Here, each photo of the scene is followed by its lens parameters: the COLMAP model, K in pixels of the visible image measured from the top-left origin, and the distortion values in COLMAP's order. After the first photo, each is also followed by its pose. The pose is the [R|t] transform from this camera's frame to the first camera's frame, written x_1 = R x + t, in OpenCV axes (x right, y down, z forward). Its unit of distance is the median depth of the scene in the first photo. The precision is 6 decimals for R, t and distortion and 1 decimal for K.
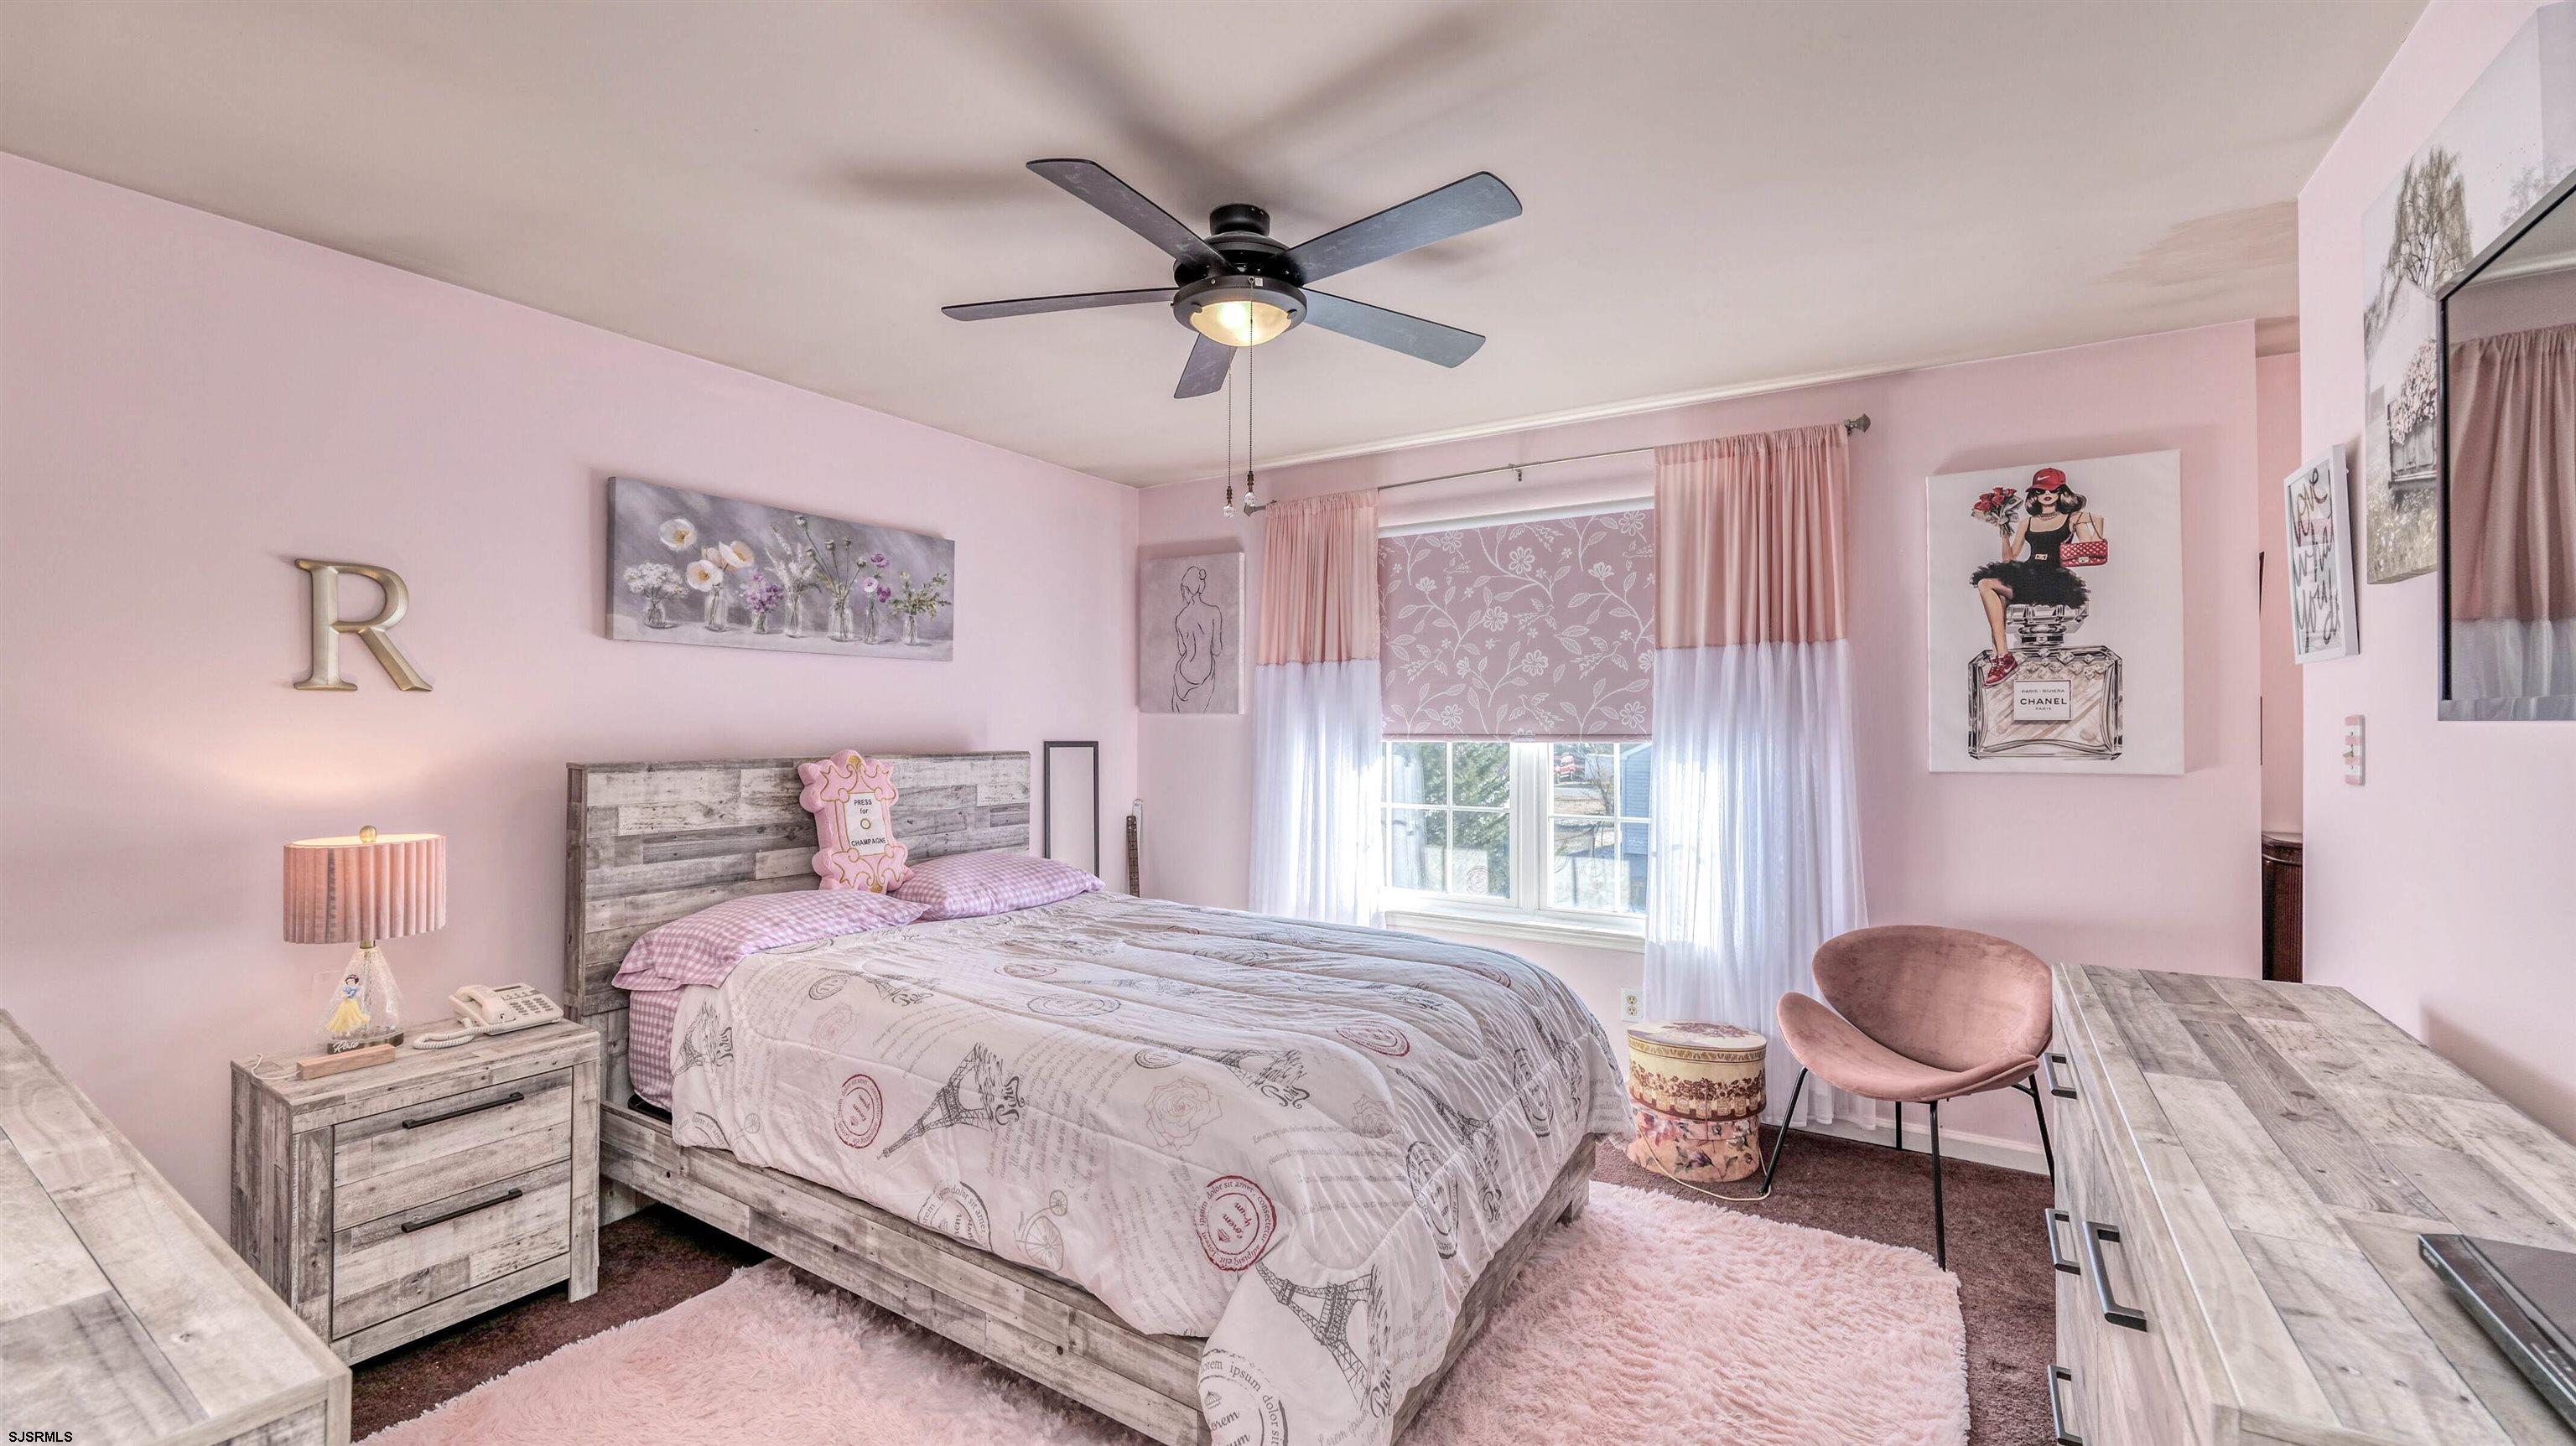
lens RADIAL K [[1045.1, 0, 1275.1], [0, 1045.1, 716.7], [0, 0, 1]] dist [-0.013150, 0.000637]
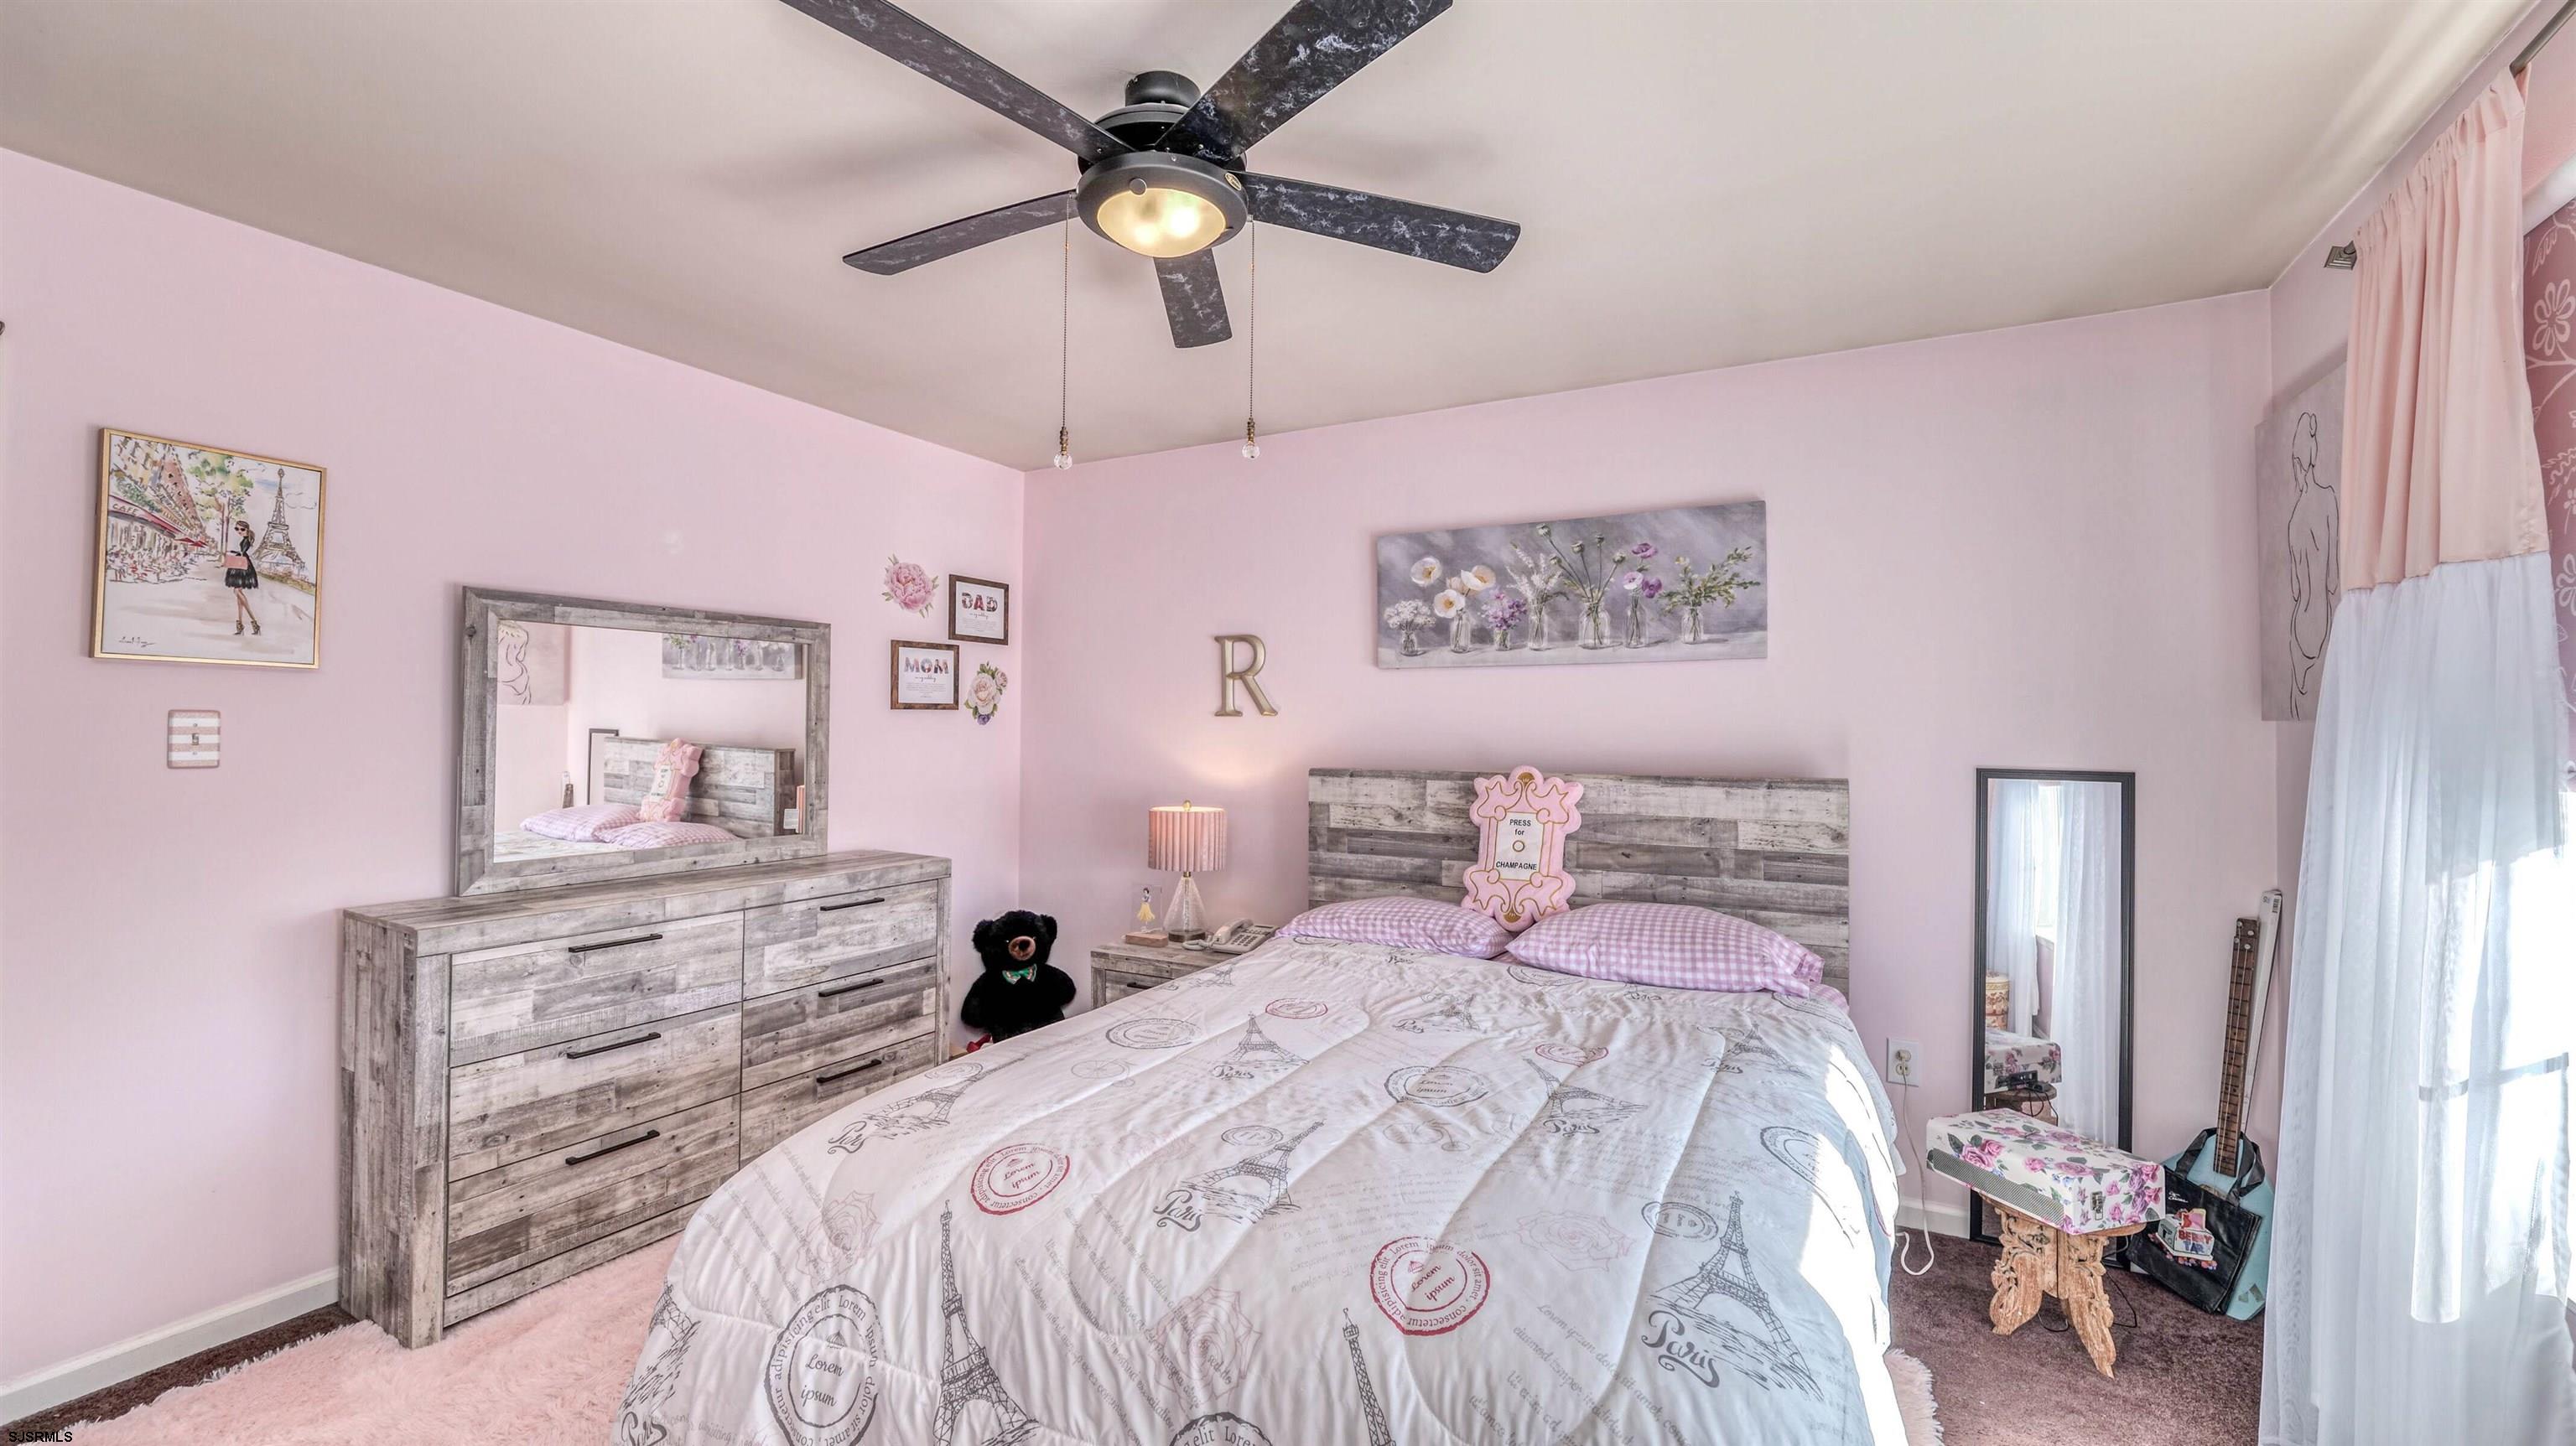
lens RADIAL K [[1045.1, 0, 1275.1], [0, 1045.1, 716.7], [0, 0, 1]] dist [-0.013150, 0.000637]
pose [[0.064371, -0.016936, -0.997782, 0.530410], [0.002724, 0.999855, -0.016795, 0.002248], [0.997922, -0.001637, 0.064407, 0.728889]]
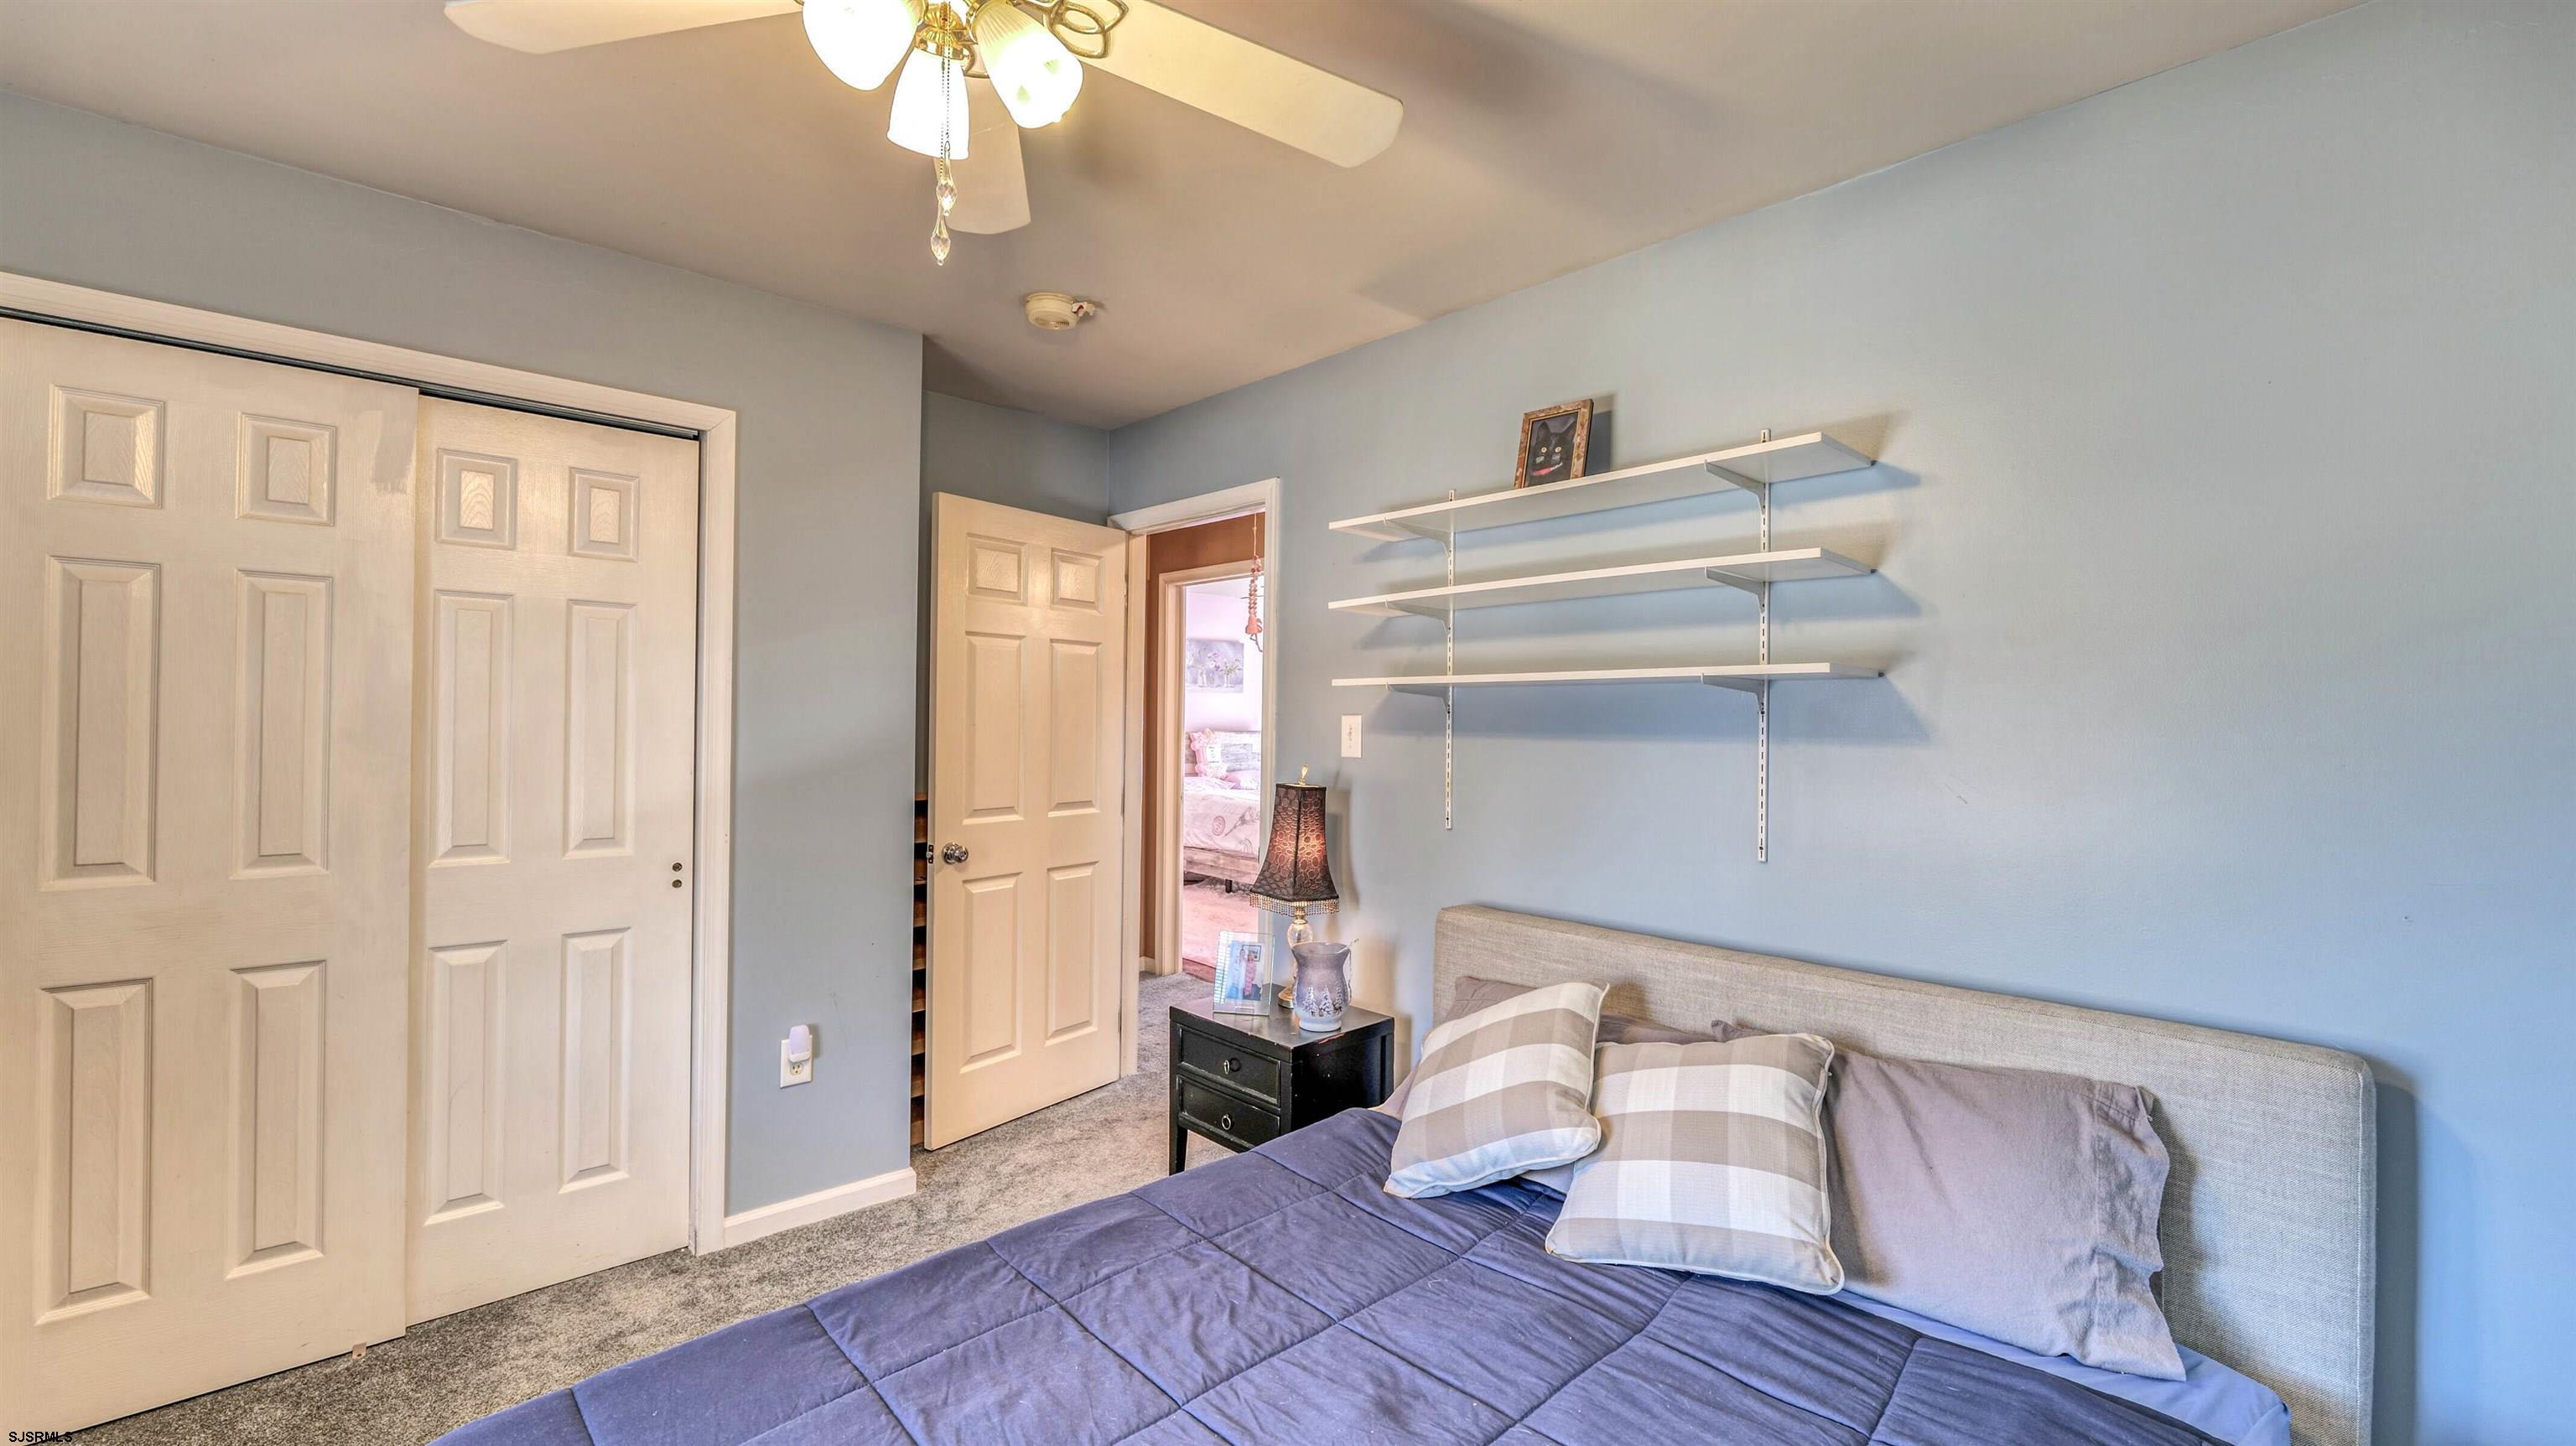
lens RADIAL K [[1045.1, 0, 1275.1], [0, 1045.1, 716.7], [0, 0, 1]] dist [-0.013150, 0.000637]
pose [[0.964248, 0.003037, -0.264985, 0.492246], [-0.003127, 0.999995, 0.000082, -0.000676], [0.264983, 0.000750, 0.964253, -1.604190]]
